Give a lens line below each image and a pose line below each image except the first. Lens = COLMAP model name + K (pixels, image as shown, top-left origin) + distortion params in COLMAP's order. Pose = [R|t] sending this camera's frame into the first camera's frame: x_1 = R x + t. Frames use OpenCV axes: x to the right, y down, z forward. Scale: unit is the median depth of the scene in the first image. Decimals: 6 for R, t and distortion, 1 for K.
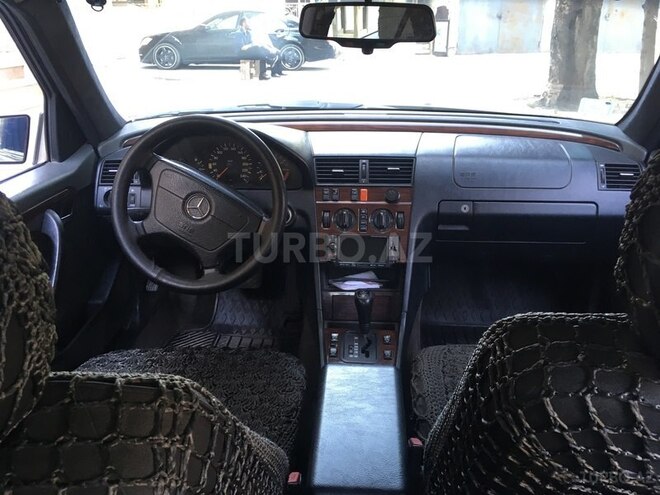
lens RADIAL K [[563.4, 0, 329.9], [0, 563.4, 248.6], [0, 0, 1]] dist [0.047077, -0.040973]
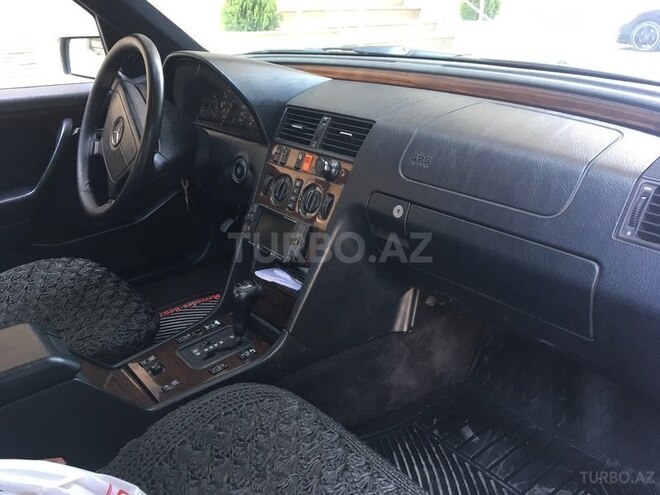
lens RADIAL K [[563.4, 0, 330.0], [0, 563.4, 246.2], [0, 0, 1]] dist [0.047077, -0.040973]
pose [[0.682613, 0.275669, -0.676791, 0.588820], [-0.261910, 0.956885, 0.125594, -0.087955], [0.682233, 0.091526, 0.725383, 0.477502]]
